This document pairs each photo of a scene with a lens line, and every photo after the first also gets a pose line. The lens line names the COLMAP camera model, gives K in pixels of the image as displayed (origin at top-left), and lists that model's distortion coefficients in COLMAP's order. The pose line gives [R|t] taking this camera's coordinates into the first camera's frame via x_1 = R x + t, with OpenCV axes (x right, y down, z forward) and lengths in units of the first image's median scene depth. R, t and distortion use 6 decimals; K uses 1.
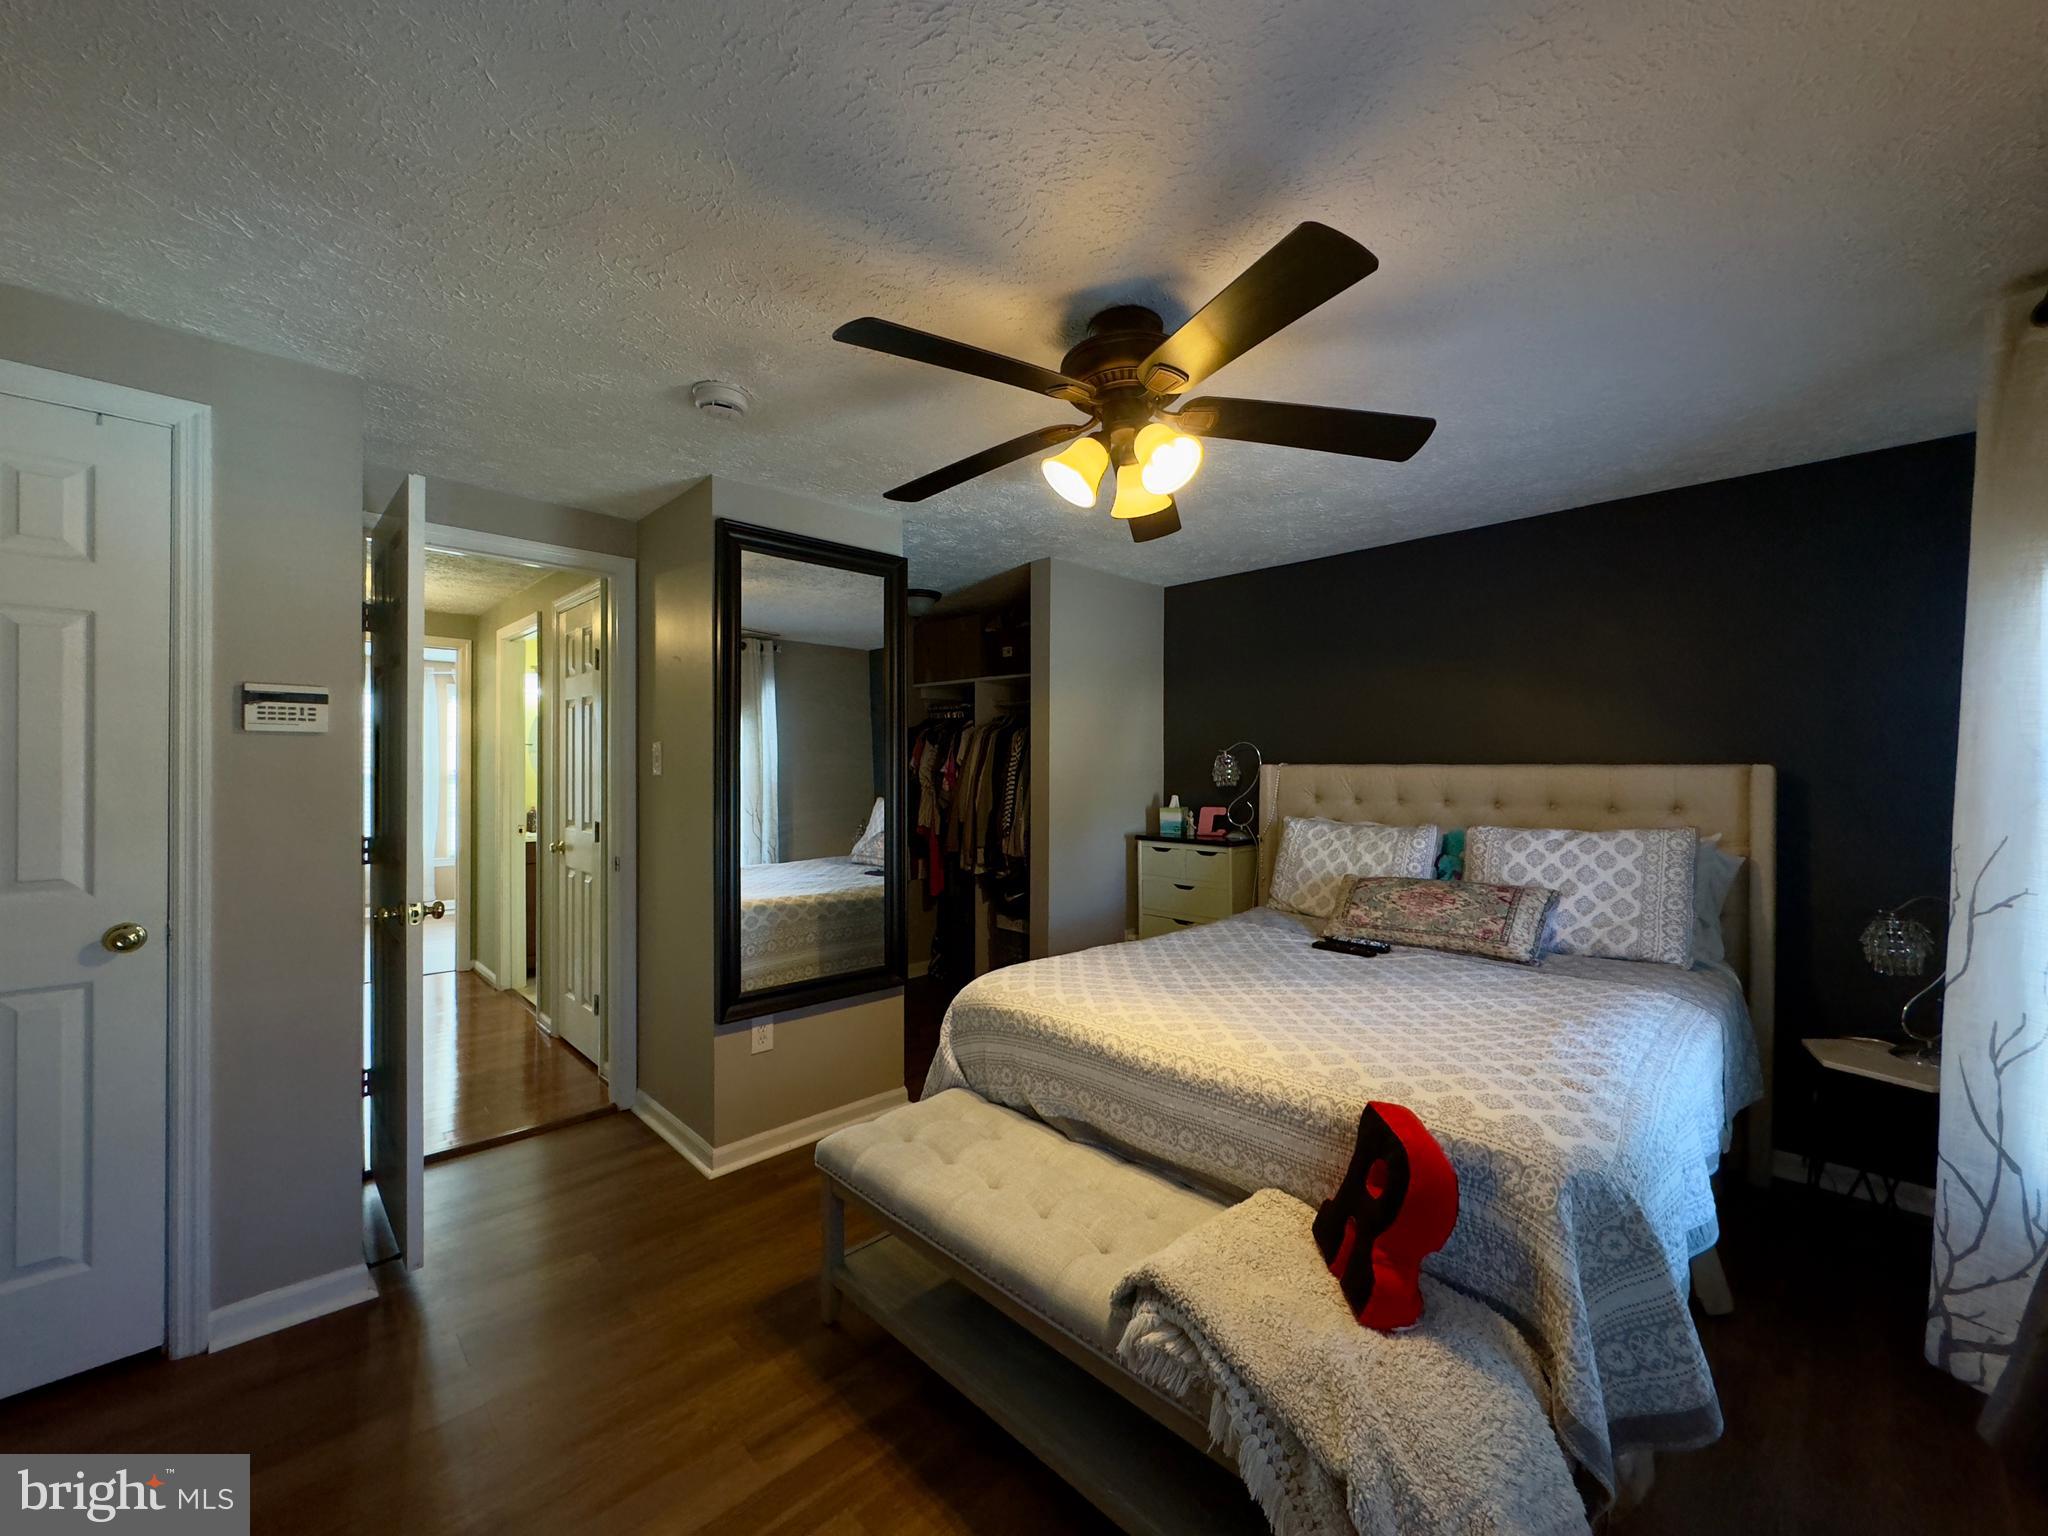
lens RADIAL K [[808.7, 0, 1024.0], [0, 808.7, 768.0], [0, 0, 1]] dist [-0.000527, -0.000106]
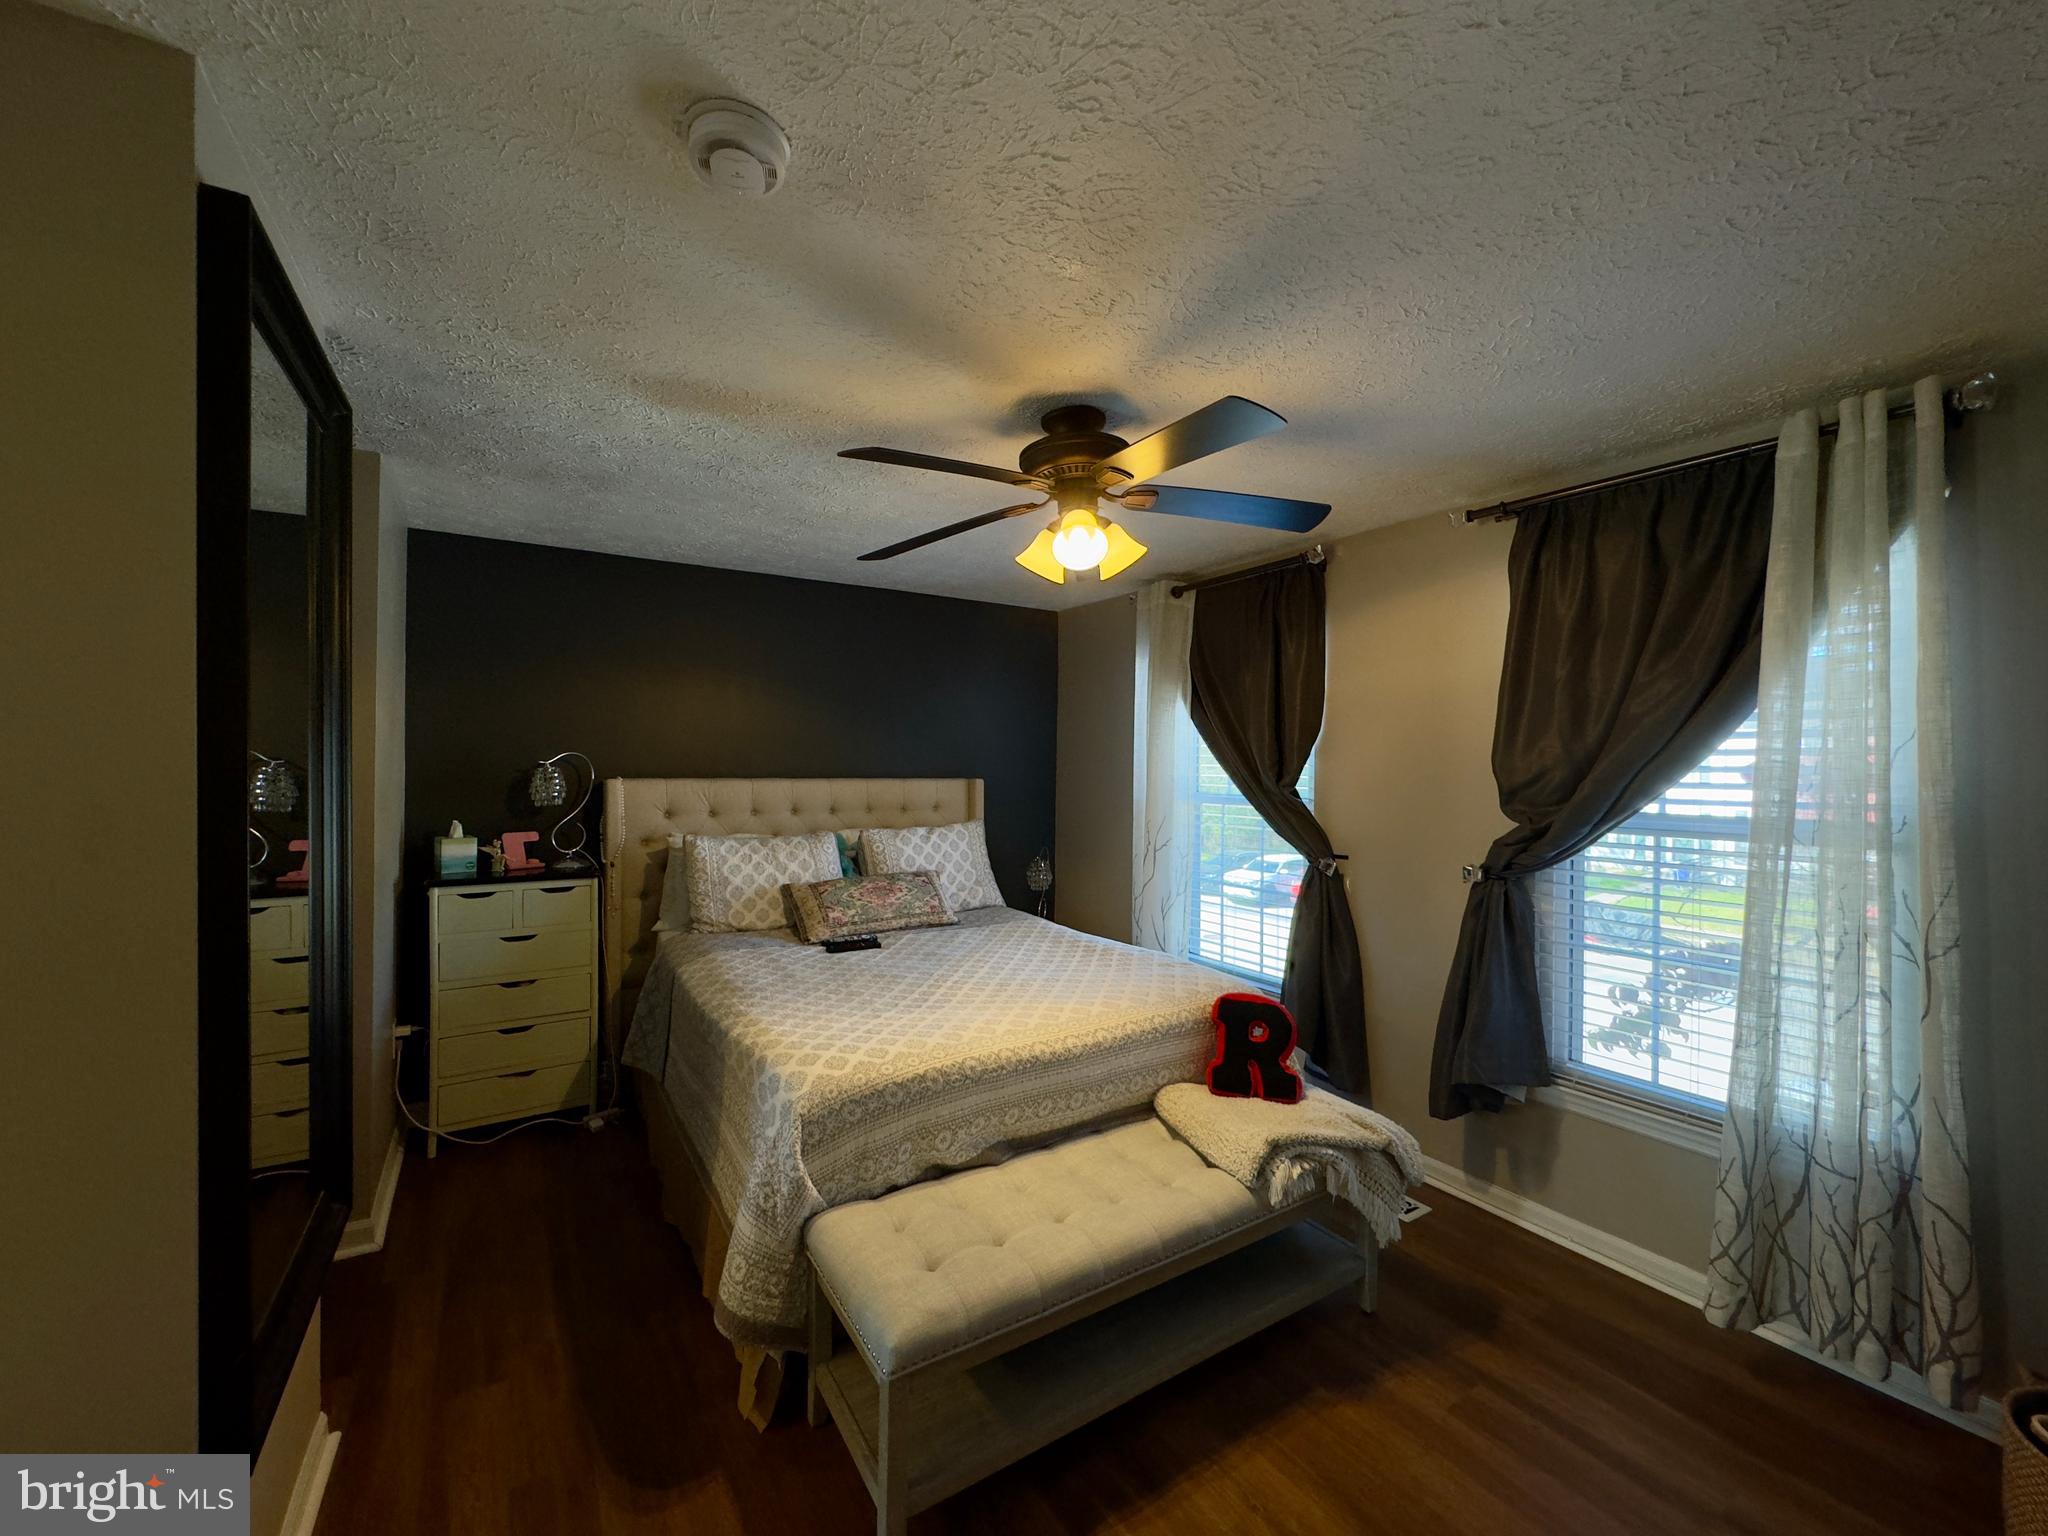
lens RADIAL K [[815.8, 0, 1016.1], [0, 815.8, 771.3], [0, 0, 1]] dist [-0.000321, 0.000012]
pose [[0.214069, -0.008390, 0.976782, -0.704879], [-0.008365, 0.999911, 0.010422, -0.037809], [-0.976783, -0.010402, 0.213980, 0.566410]]
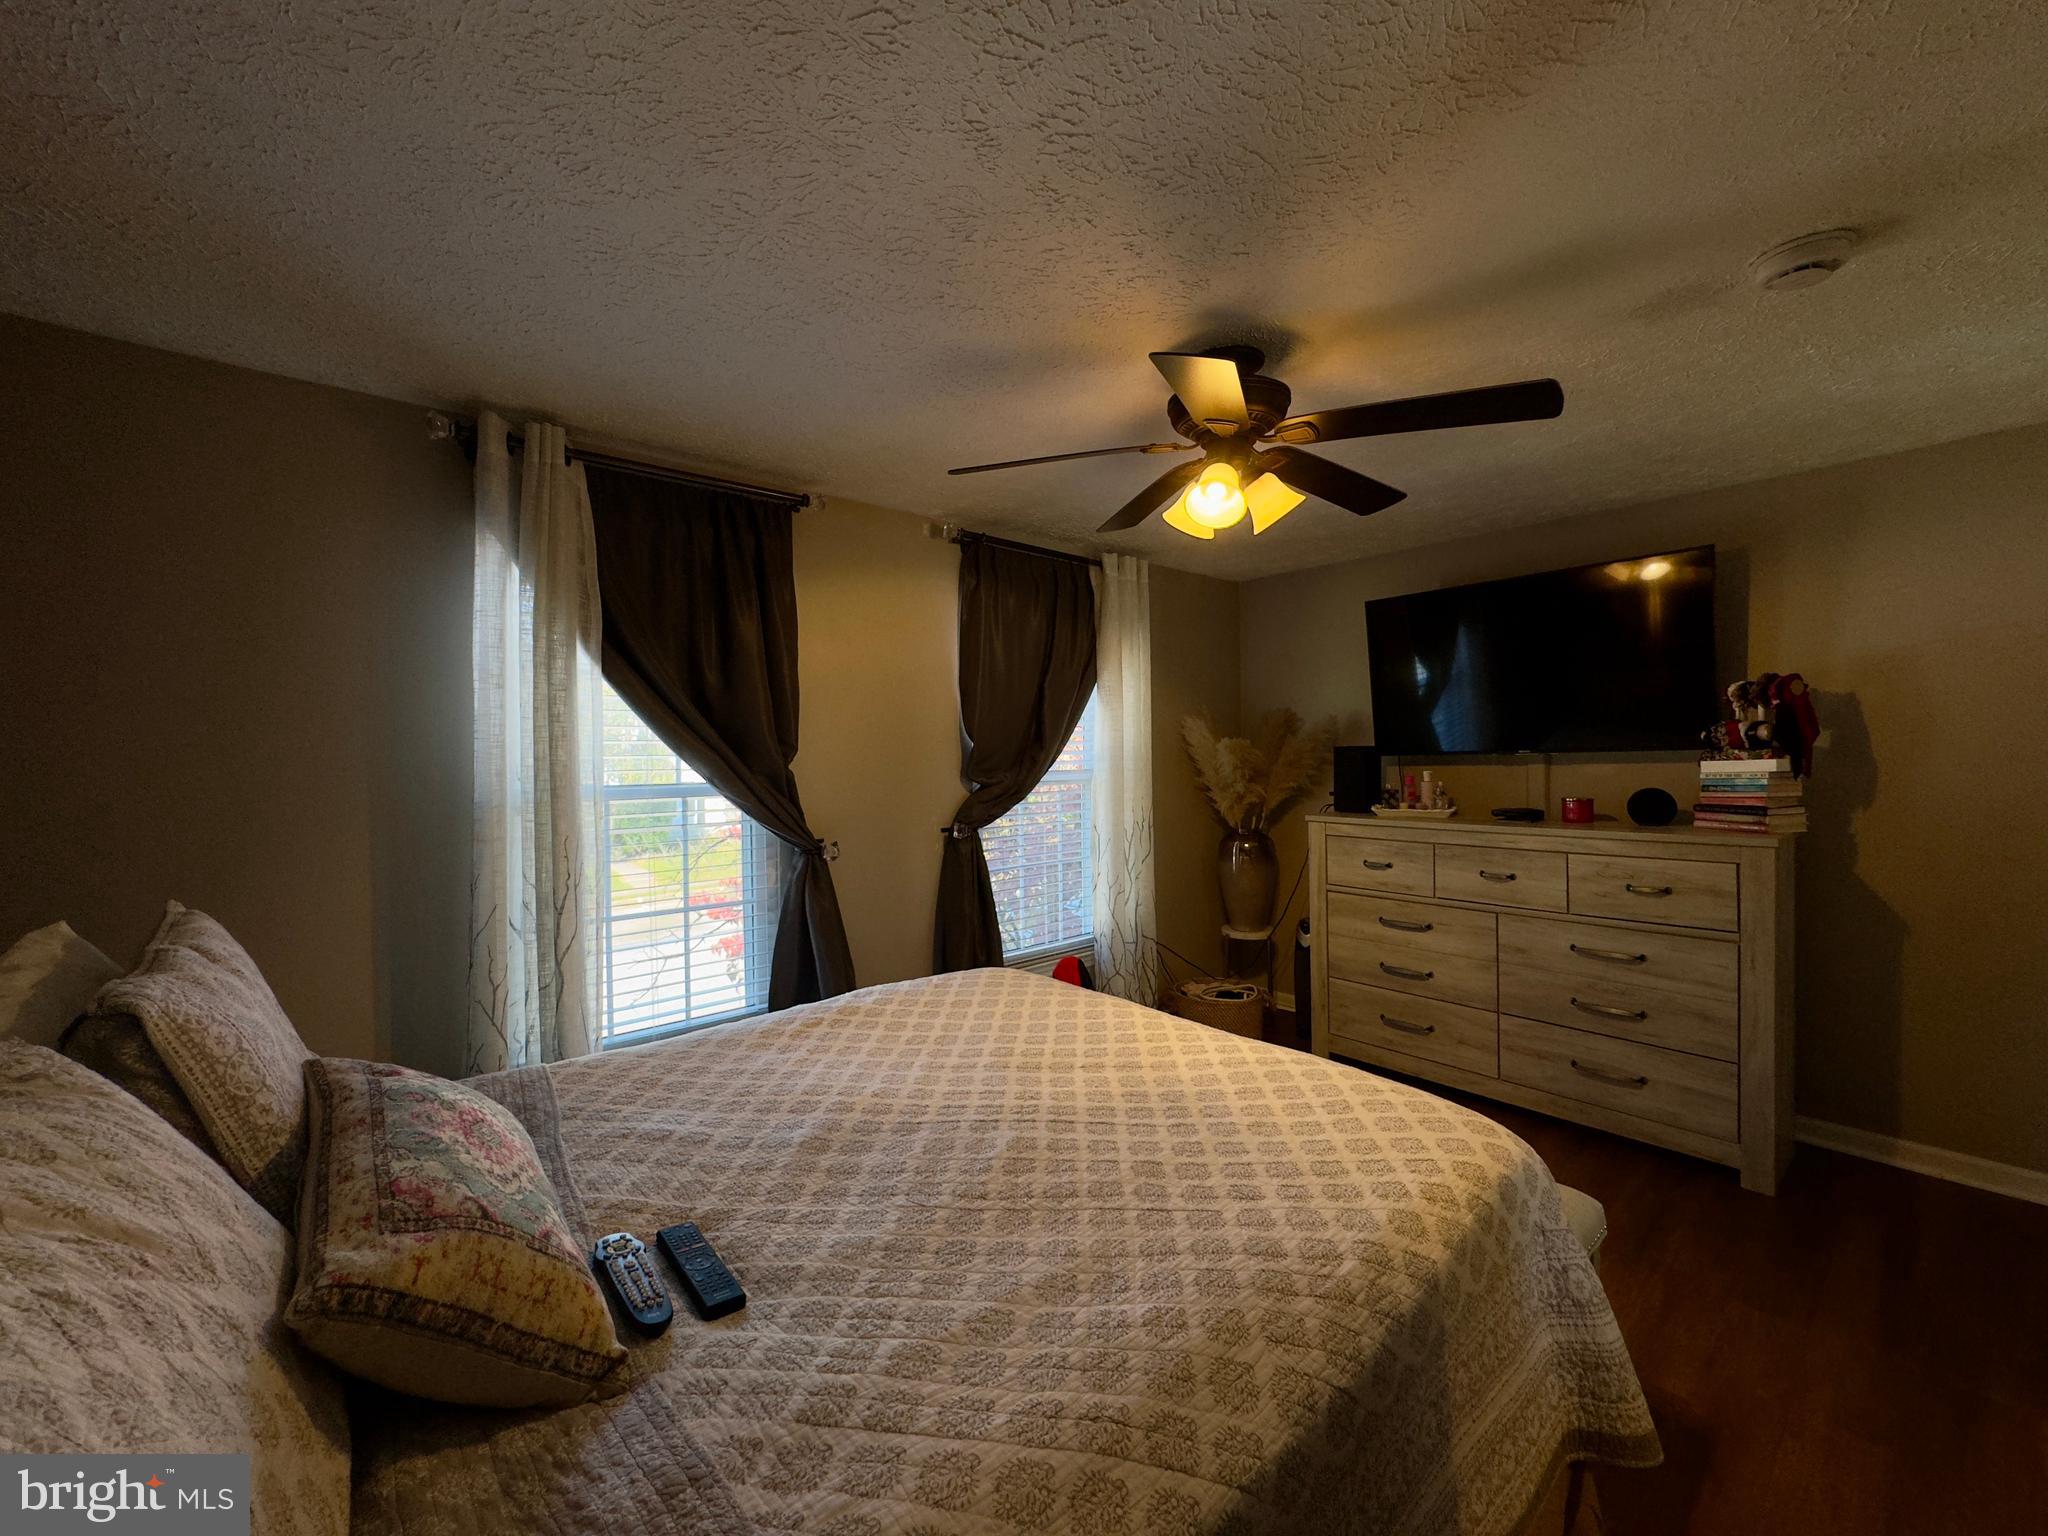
lens RADIAL K [[821.5, 0, 1030.6], [0, 821.5, 764.1], [0, 0, 1]] dist [-0.000748, 0.000040]
pose [[-0.998243, 0.007261, 0.058808, 0.226589], [0.007945, 0.999903, 0.011405, -0.017342], [-0.058719, 0.011853, -0.998204, 1.450749]]
